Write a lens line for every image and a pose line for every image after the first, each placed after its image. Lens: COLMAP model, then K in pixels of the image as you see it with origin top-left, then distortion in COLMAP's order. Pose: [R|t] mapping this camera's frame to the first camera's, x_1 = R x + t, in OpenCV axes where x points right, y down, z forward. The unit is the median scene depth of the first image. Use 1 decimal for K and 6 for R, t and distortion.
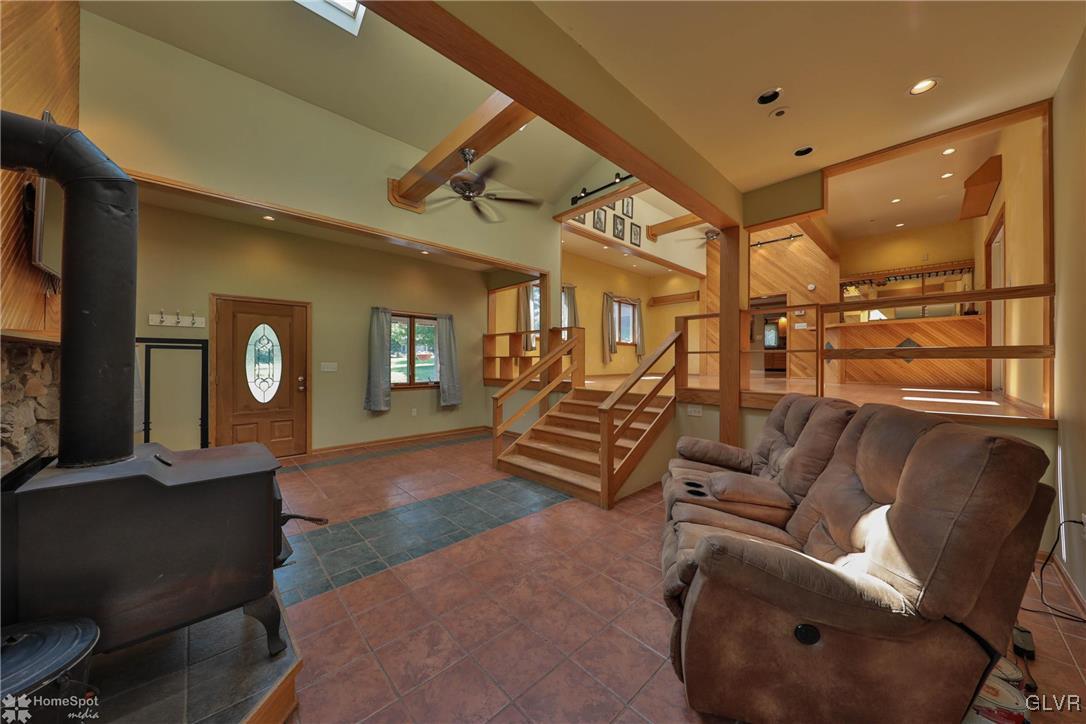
lens RADIAL K [[365.8, 0, 543.9], [0, 365.8, 360.7], [0, 0, 1]] dist [0.008486, -0.000970]
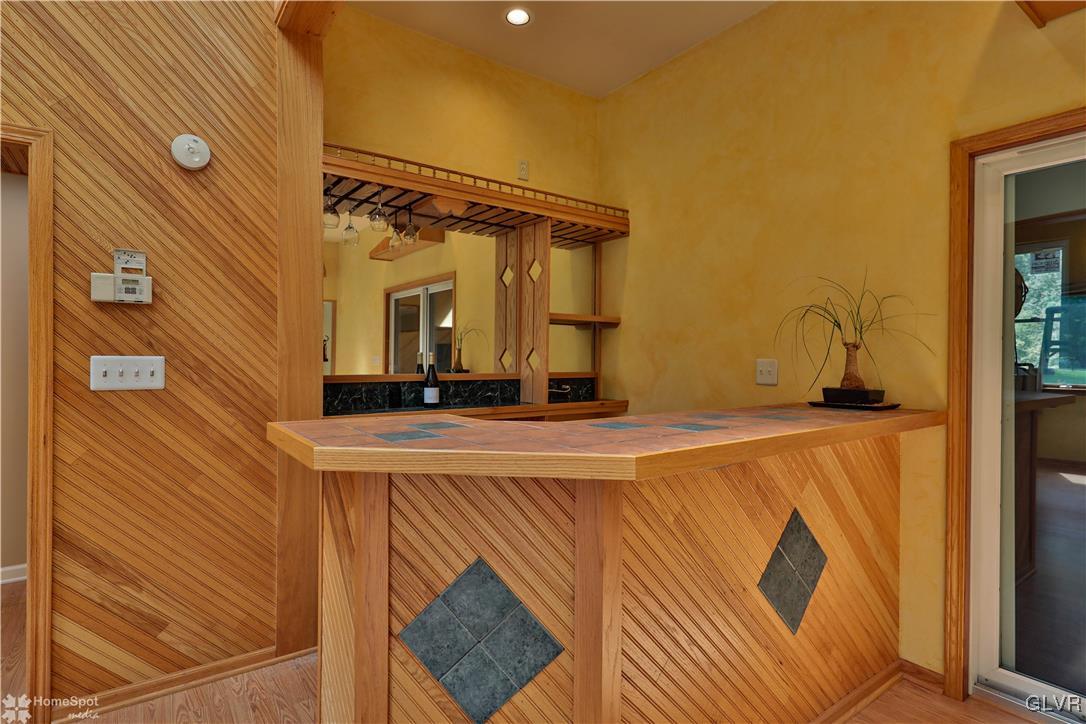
lens RADIAL K [[553.6, 0, 540.6], [0, 553.6, 358.1], [0, 0, 1]] dist [0.001987, -0.000249]
pose [[0.138568, -0.000640, 0.990353, 0.409801], [-0.013307, 0.999908, 0.002508, -0.087272], [-0.990263, -0.013526, 0.138547, 0.666990]]
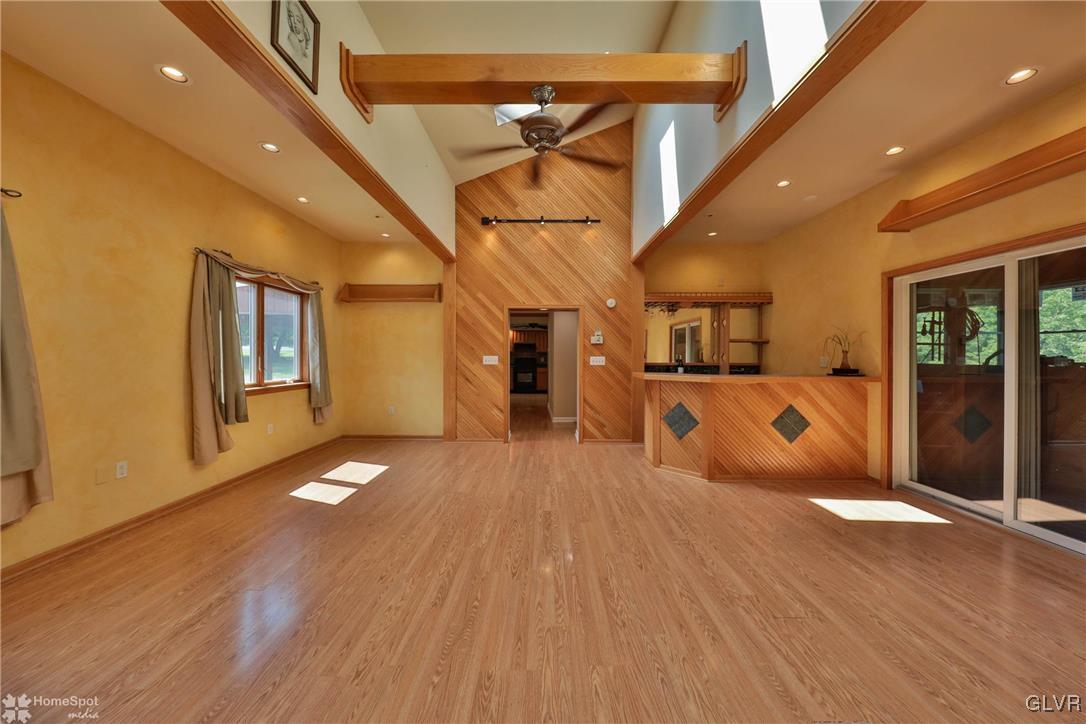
lens RADIAL K [[365.8, 0, 543.8], [0, 365.8, 359.3], [0, 0, 1]] dist [0.008486, -0.000970]
pose [[0.693755, -0.005631, 0.720189, 0.139185], [-0.006579, 0.999878, 0.014156, -0.088941], [-0.720181, -0.014559, 0.693633, 0.524337]]
